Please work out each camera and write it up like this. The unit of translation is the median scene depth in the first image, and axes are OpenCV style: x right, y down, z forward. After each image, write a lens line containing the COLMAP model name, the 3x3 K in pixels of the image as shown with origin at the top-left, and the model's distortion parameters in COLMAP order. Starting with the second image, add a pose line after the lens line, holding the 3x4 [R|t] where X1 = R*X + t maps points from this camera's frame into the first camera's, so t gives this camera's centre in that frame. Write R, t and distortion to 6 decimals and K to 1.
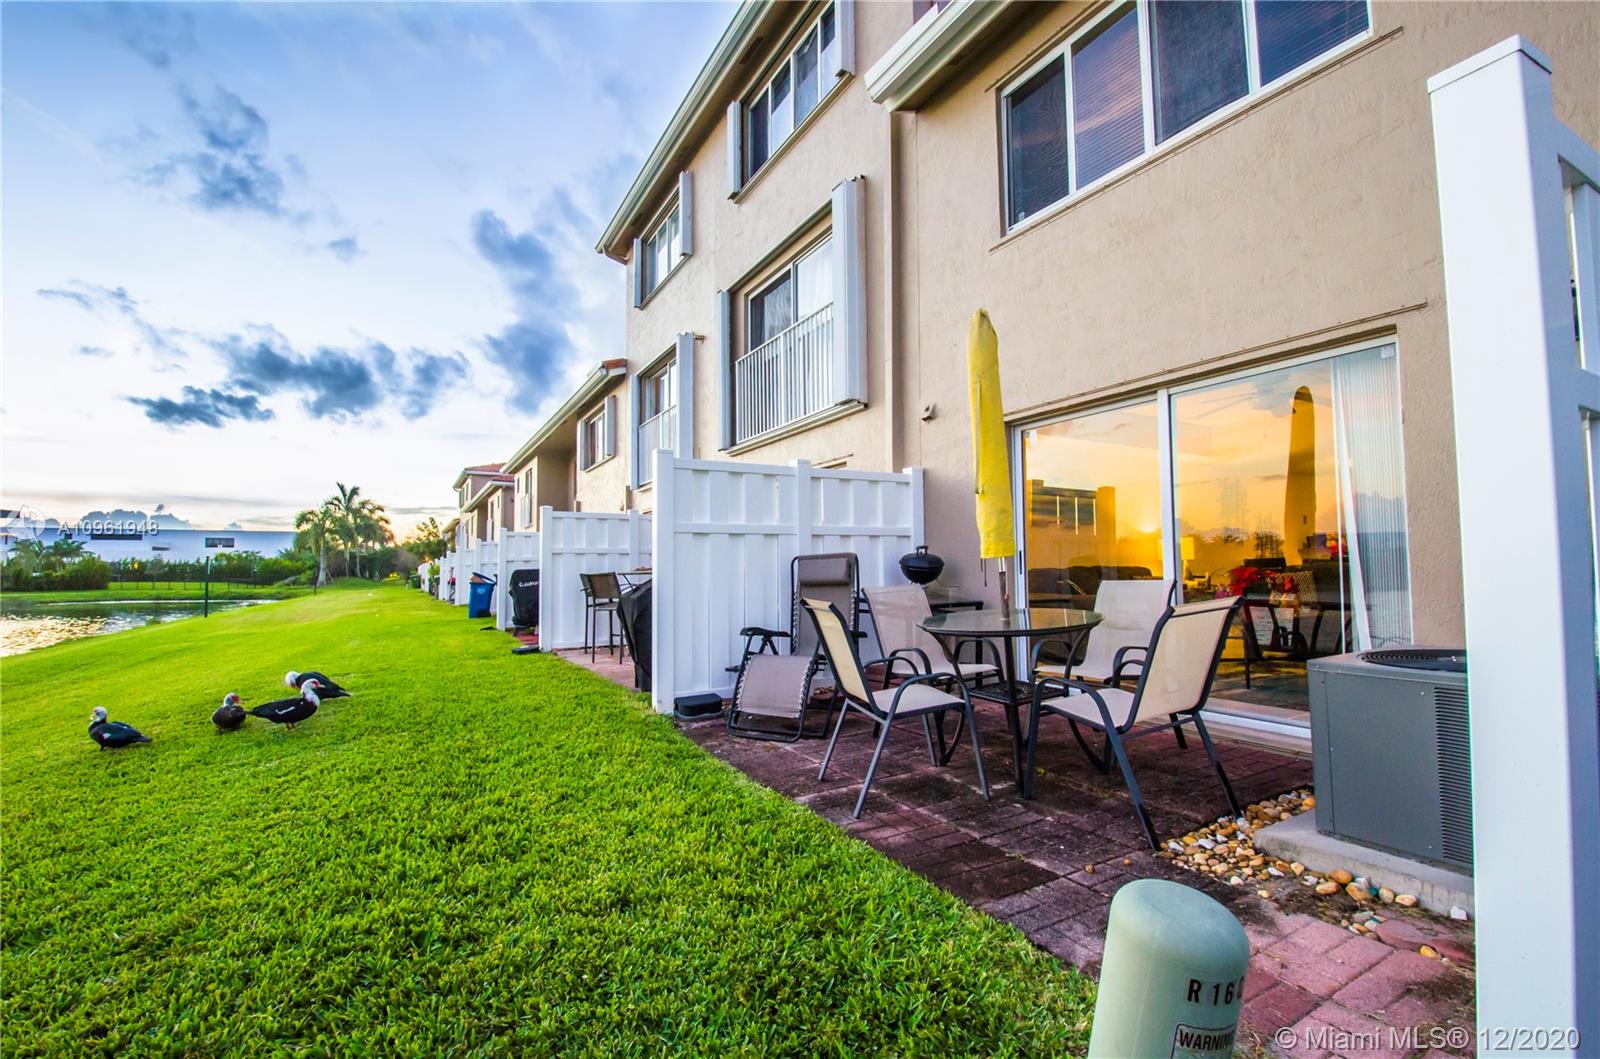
lens RADIAL K [[700.0, 0, 798.0], [0, 700.0, 535.0], [0, 0, 1]] dist [-0.008830, -0.001623]
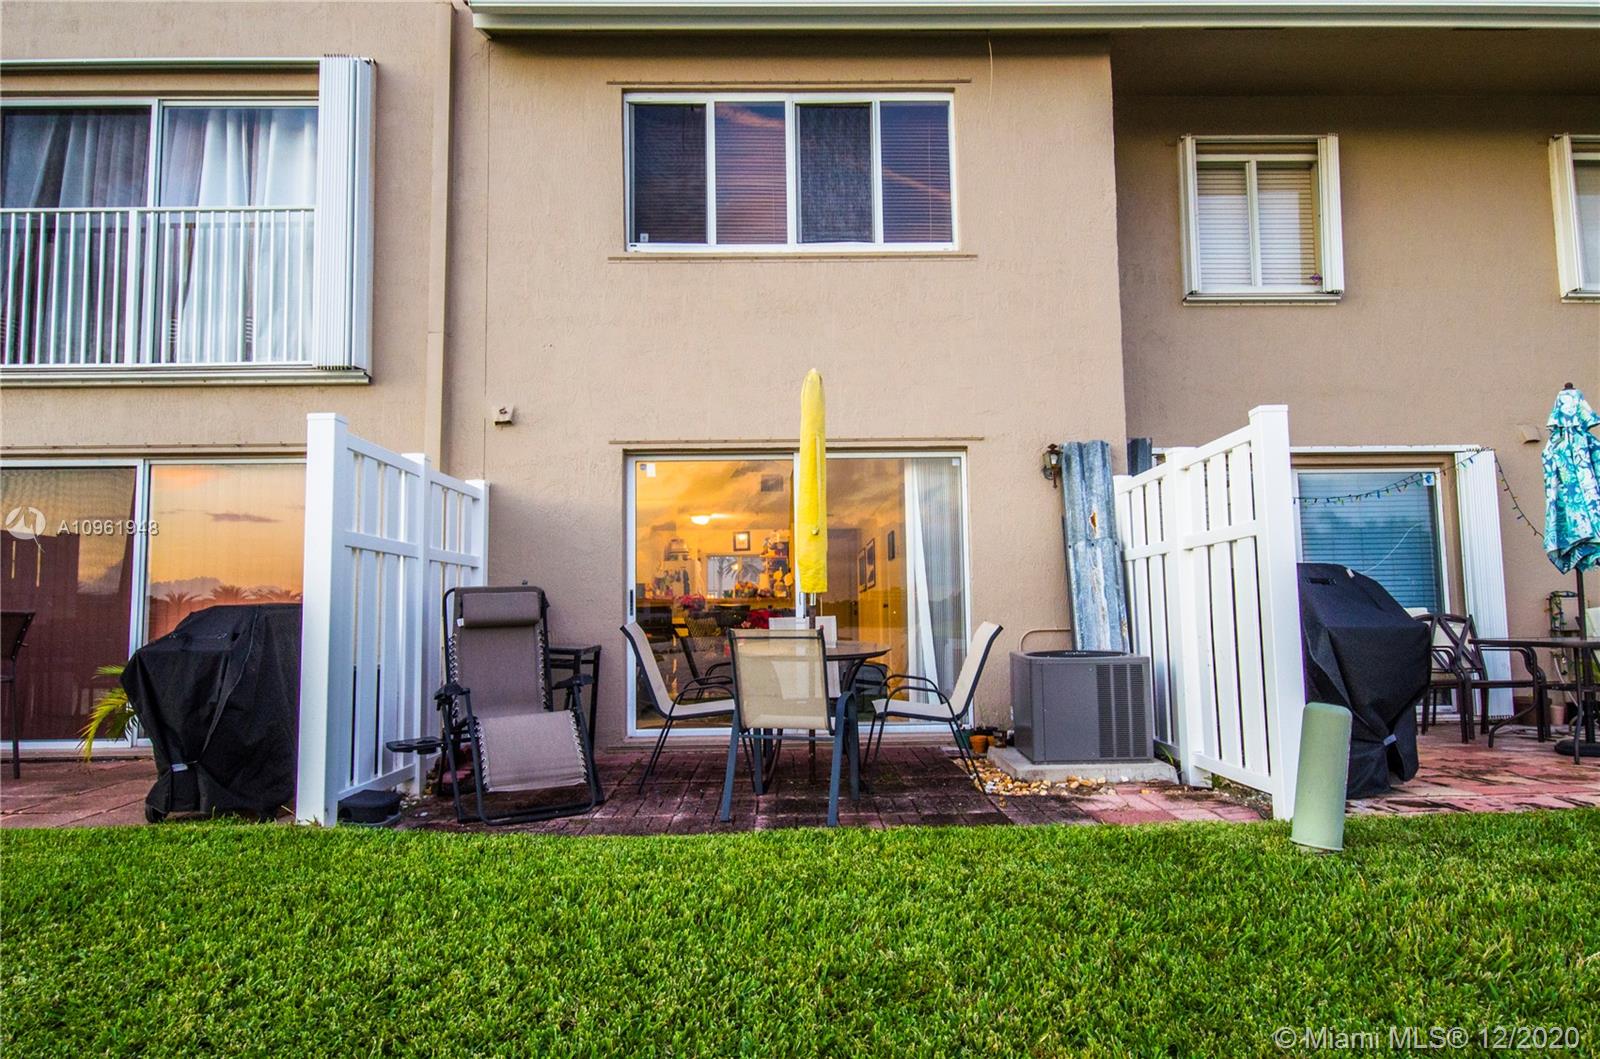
lens RADIAL K [[980.7, 0, 797.1], [0, 980.7, 530.0], [0, 0, 1]] dist [0.006536, 0.000816]
pose [[0.472446, 0.078736, 0.877836, -0.736618], [-0.035219, 0.996893, -0.070460, 0.029209], [-0.880656, 0.002372, 0.473751, 0.184384]]
